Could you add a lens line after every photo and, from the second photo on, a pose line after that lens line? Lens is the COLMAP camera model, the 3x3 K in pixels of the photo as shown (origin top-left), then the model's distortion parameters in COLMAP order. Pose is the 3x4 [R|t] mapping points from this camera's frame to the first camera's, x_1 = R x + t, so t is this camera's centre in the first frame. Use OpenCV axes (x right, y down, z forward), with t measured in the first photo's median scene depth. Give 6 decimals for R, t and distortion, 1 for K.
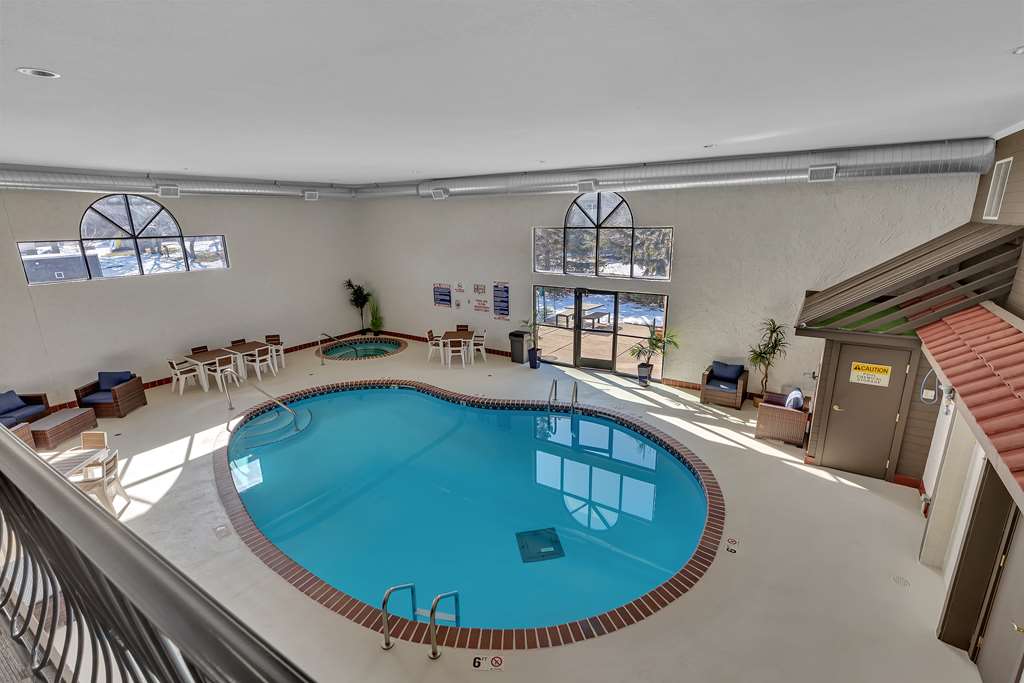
lens RADIAL K [[471.0, 0, 522.2], [0, 471.0, 348.5], [0, 0, 1]] dist [-0.011725, 0.000053]
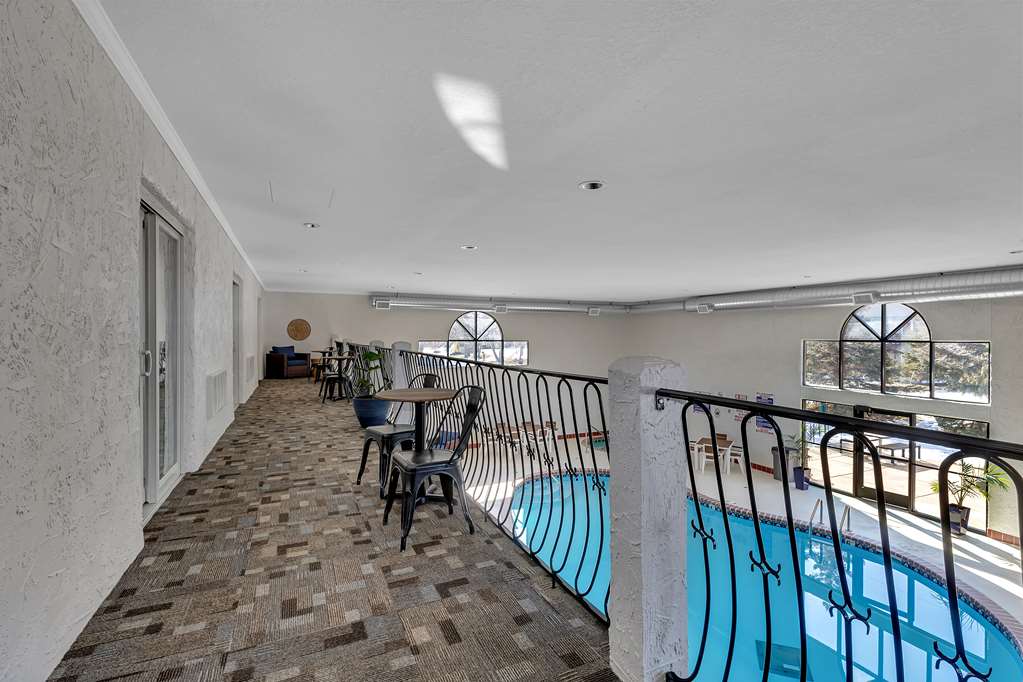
lens RADIAL K [[495.1, 0, 517.2], [0, 495.1, 341.1], [0, 0, 1]] dist [0.000662, -0.000222]
pose [[0.852729, 0.018044, -0.522042, 0.056130], [-0.149030, 0.966269, -0.210034, 0.050402], [0.500643, 0.256902, 0.826655, -0.150072]]
